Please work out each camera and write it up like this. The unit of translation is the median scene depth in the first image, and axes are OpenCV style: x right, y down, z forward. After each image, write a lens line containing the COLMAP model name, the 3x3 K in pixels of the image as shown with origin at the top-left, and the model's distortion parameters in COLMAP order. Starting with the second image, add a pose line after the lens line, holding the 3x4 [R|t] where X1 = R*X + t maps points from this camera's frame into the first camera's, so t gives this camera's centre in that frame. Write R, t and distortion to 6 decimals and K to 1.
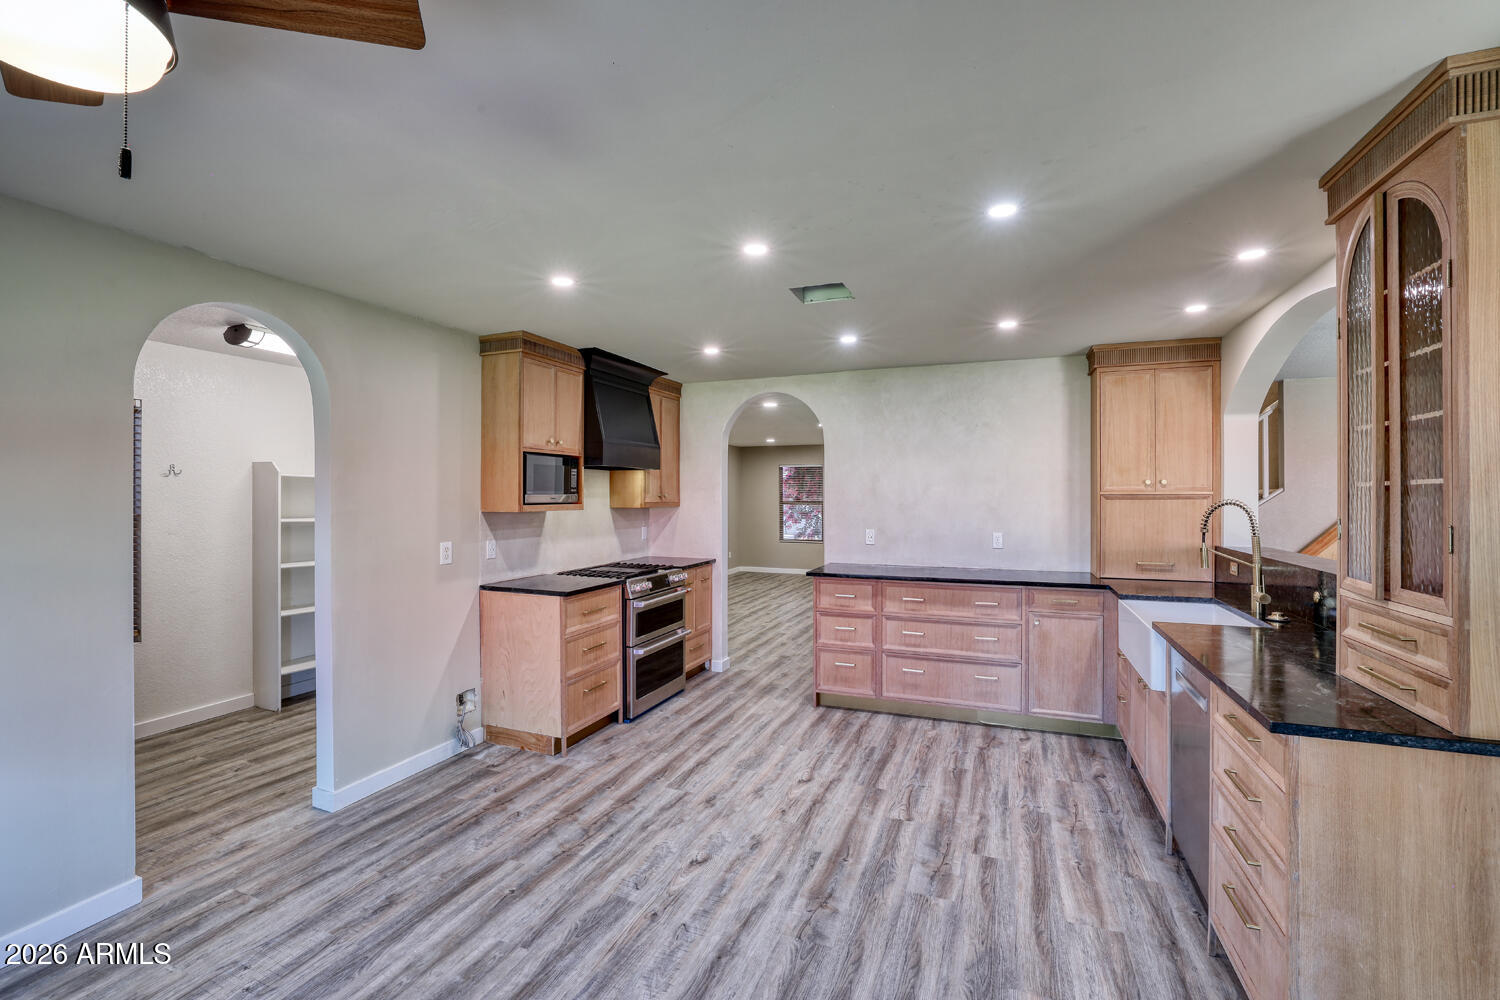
lens RADIAL K [[644.9, 0, 755.9], [0, 644.9, 492.9], [0, 0, 1]] dist [-0.035260, 0.008957]
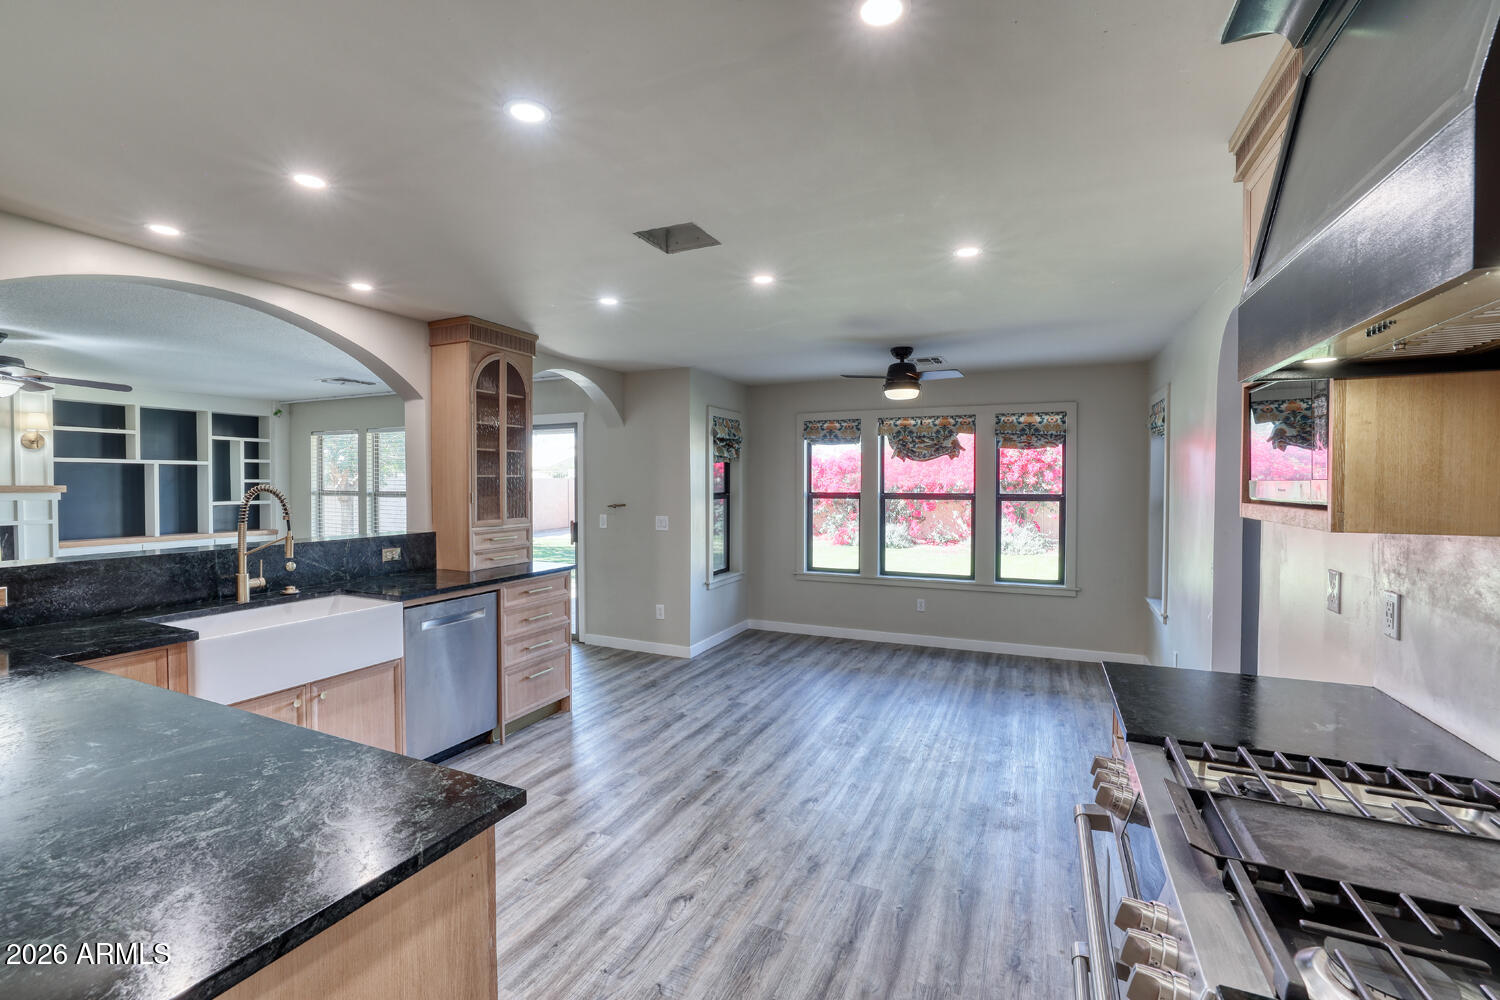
lens RADIAL K [[644.9, 0, 749.6], [0, 644.9, 496.6], [0, 0, 1]] dist [-0.035260, 0.008957]
pose [[-0.998741, -0.000536, 0.050169, -0.030151], [0.000273, 0.999870, 0.016116, 0.010075], [-0.050171, 0.016109, -0.998611, 1.737698]]
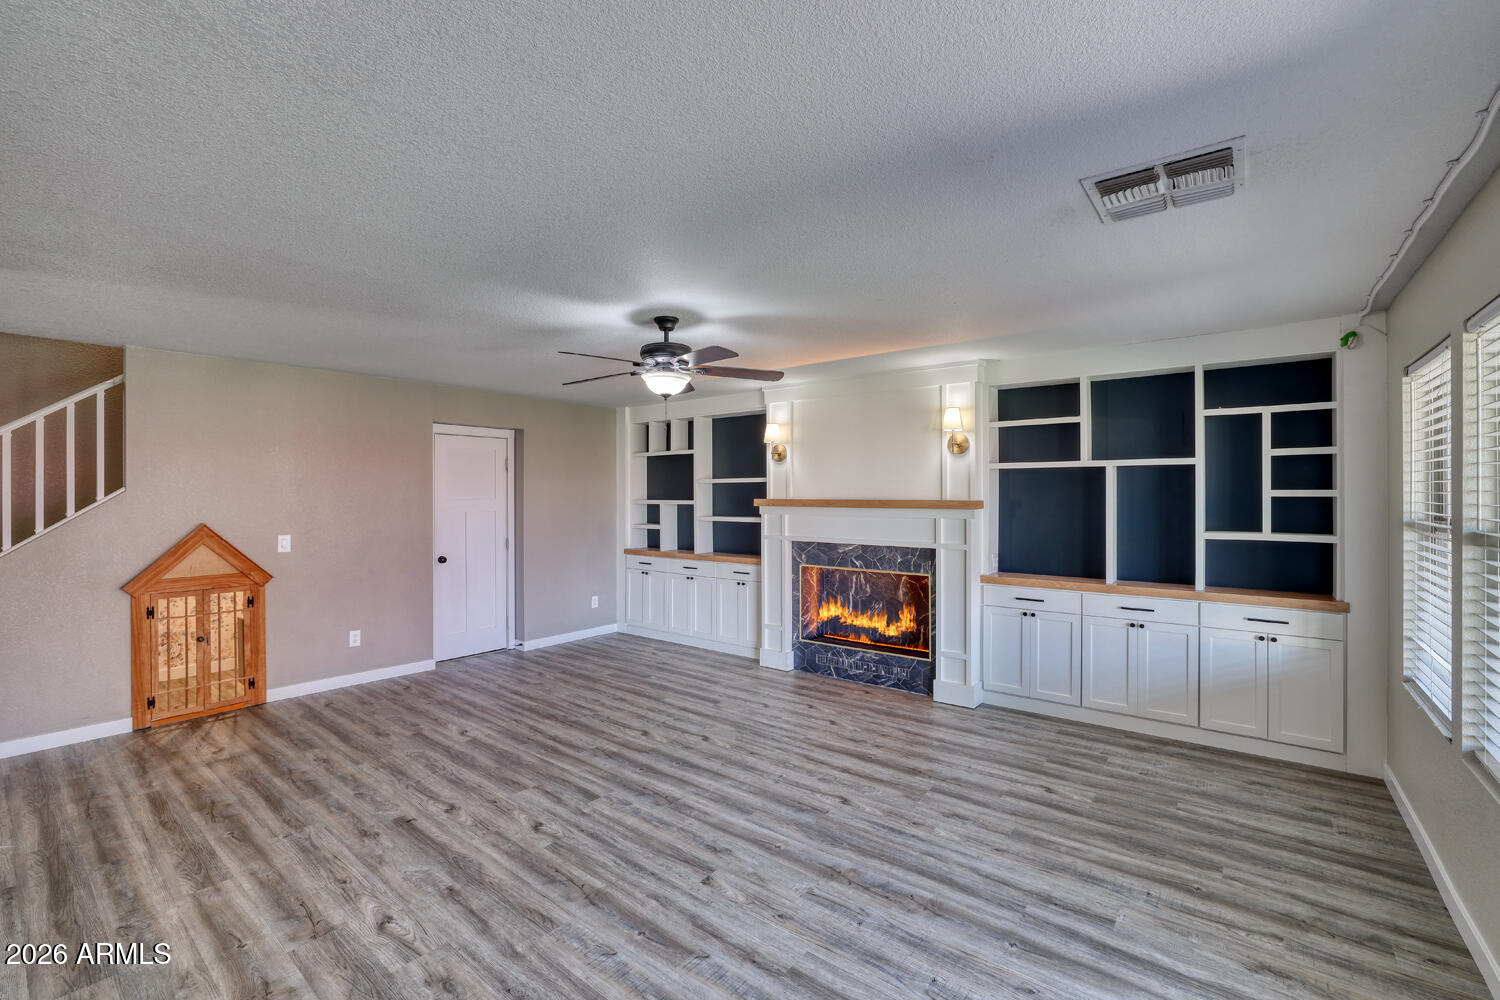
lens RADIAL K [[644.9, 0, 749.2], [0, 644.9, 498.2], [0, 0, 1]] dist [-0.035260, 0.008957]
pose [[0.286203, -0.003854, 0.958161, 0.126091], [-0.003056, 0.999983, 0.004935, 0.006552], [-0.958164, -0.004340, 0.286187, 1.305858]]
